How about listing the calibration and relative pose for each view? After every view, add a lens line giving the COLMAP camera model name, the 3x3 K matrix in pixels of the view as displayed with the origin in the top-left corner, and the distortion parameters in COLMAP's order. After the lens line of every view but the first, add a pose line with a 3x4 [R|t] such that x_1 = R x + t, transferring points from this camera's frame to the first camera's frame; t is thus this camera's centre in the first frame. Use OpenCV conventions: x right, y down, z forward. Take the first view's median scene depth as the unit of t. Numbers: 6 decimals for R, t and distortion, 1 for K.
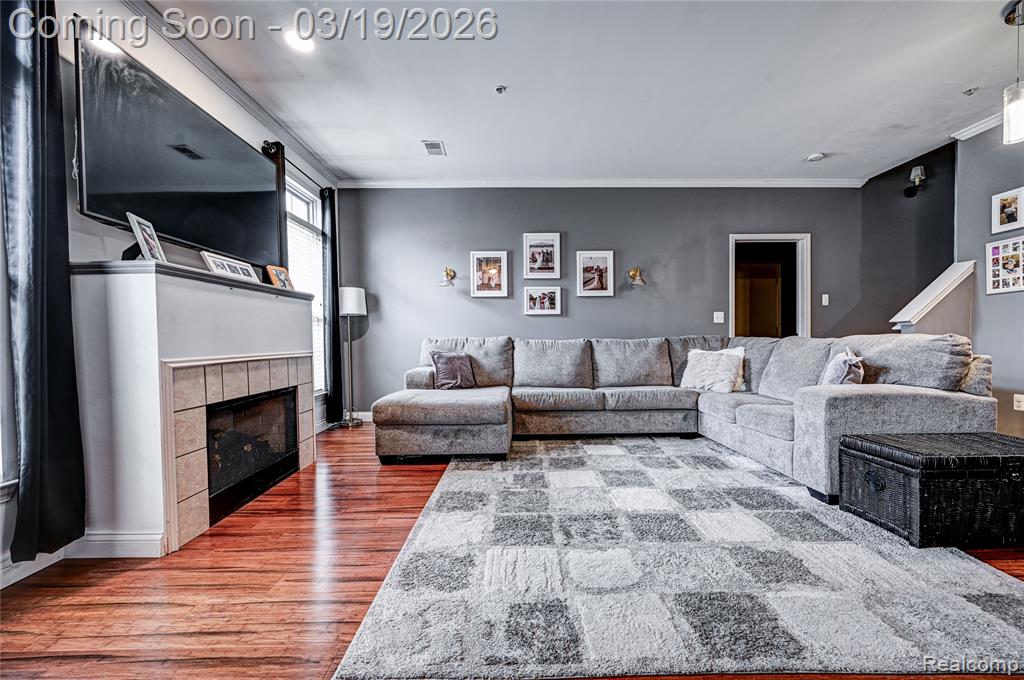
lens RADIAL K [[401.7, 0, 515.7], [0, 401.7, 344.4], [0, 0, 1]] dist [-0.004342, 0.001459]
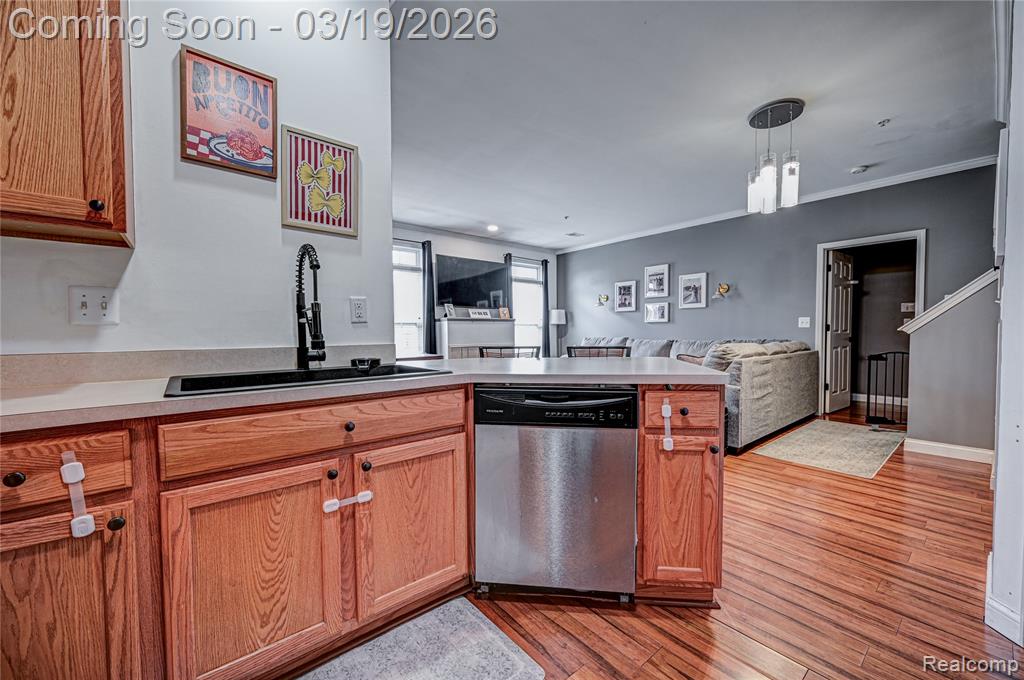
lens RADIAL K [[401.7, 0, 517.4], [0, 401.7, 344.4], [0, 0, 1]] dist [-0.004342, 0.001459]
pose [[0.629470, 0.029387, -0.776469, 1.235752], [-0.012135, 0.999534, 0.027992, -0.040370], [0.776930, -0.008198, 0.629533, -0.421297]]
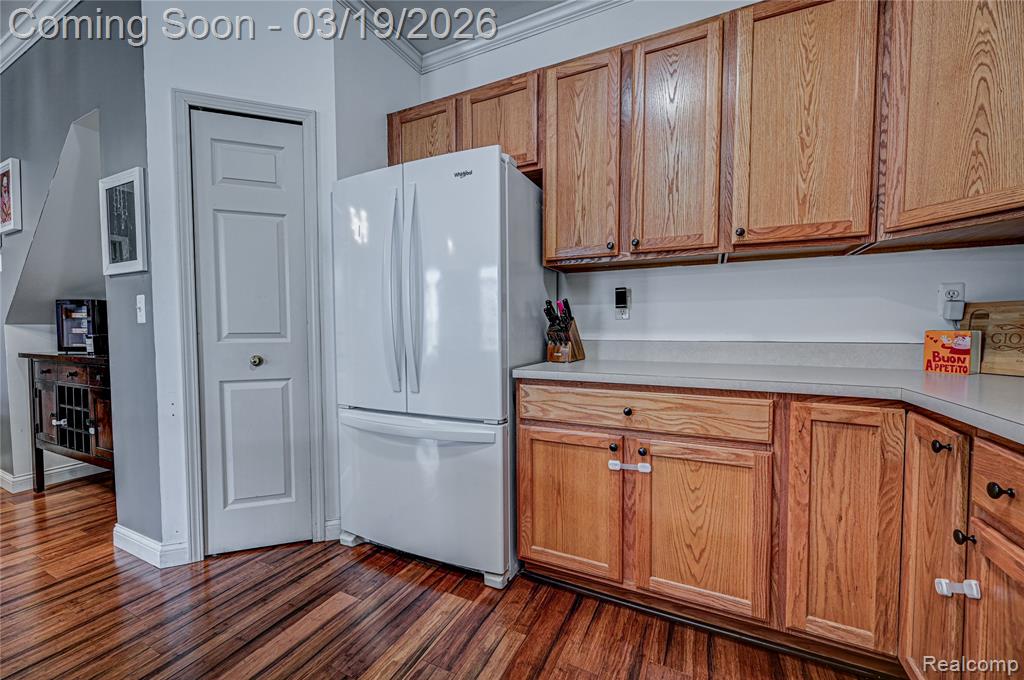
lens RADIAL K [[401.7, 0, 512.5], [0, 401.7, 344.8], [0, 0, 1]] dist [-0.004342, 0.001459]
pose [[0.451378, -0.027717, 0.891902, 0.962872], [0.013843, 0.999615, 0.024058, -0.038514], [-0.892225, 0.001487, 0.451588, -0.420516]]
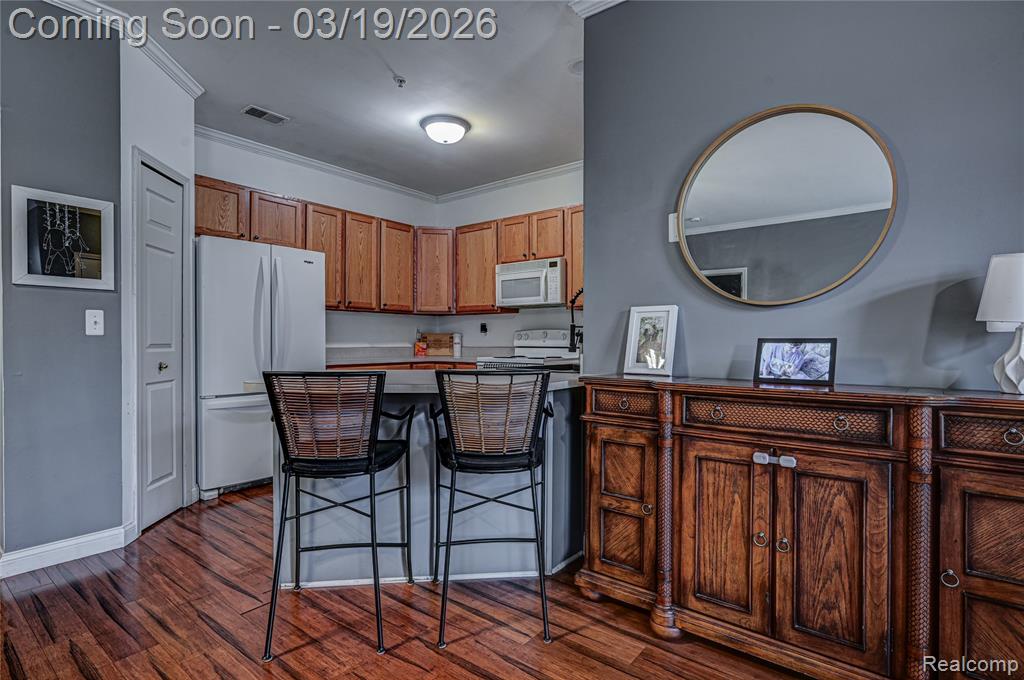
lens RADIAL K [[505.0, 0, 517.4], [0, 505.0, 345.6], [0, 0, 1]] dist [-0.002524, -0.000110]
pose [[-0.778162, 0.002011, 0.628060, 0.231834], [0.015358, 0.999757, 0.015826, -0.048381], [-0.627876, 0.021961, -0.778004, 0.486440]]
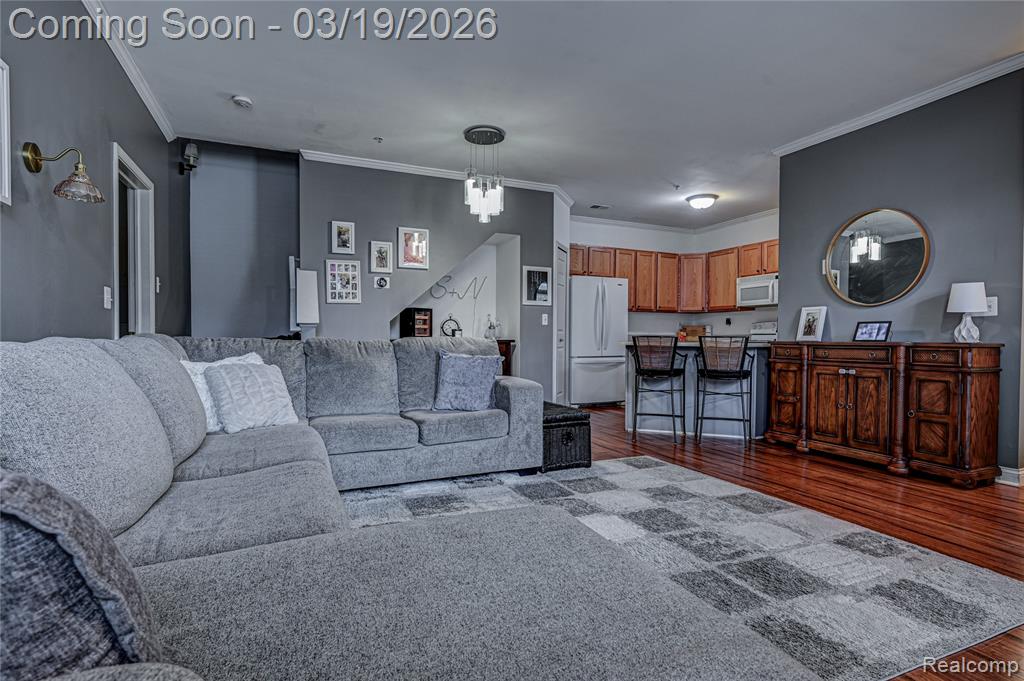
lens RADIAL K [[505.0, 0, 519.8], [0, 505.0, 347.6], [0, 0, 1]] dist [-0.002524, -0.000110]
pose [[-0.402700, -0.010065, 0.915277, -0.415037], [0.013508, 0.999765, 0.016938, -0.012196], [-0.915233, 0.019185, -0.402469, 1.113383]]
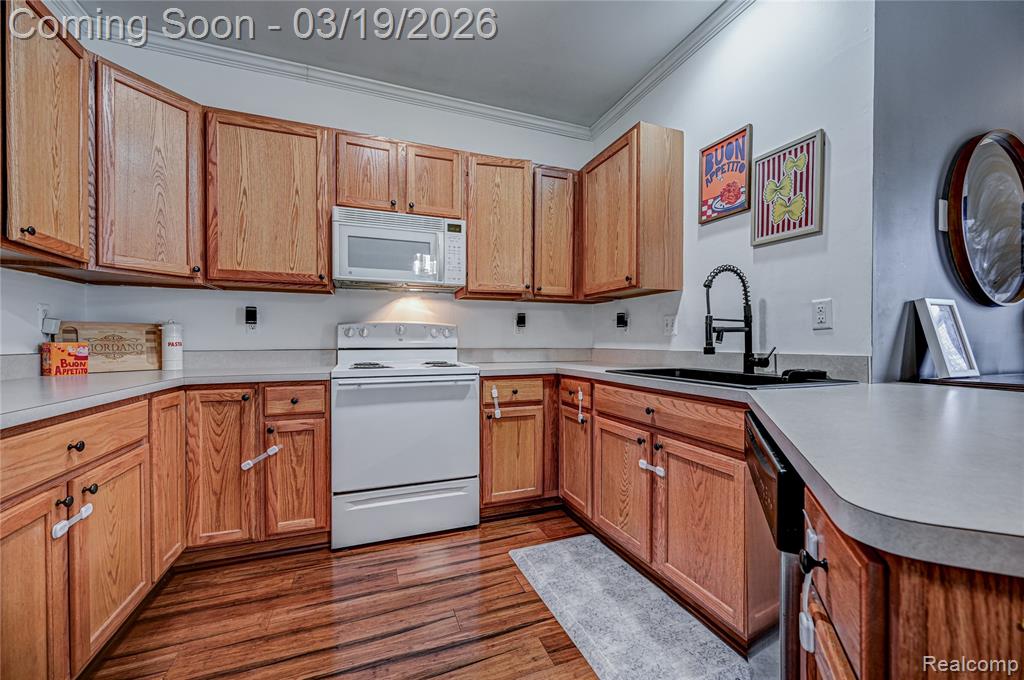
lens RADIAL K [[401.7, 0, 516.0], [0, 401.7, 344.8], [0, 0, 1]] dist [-0.004342, 0.001459]
pose [[-0.938919, 0.012046, -0.343928, 1.174654], [0.002402, 0.999592, 0.028455, -0.048238], [0.344130, 0.025891, -0.938565, 0.103999]]
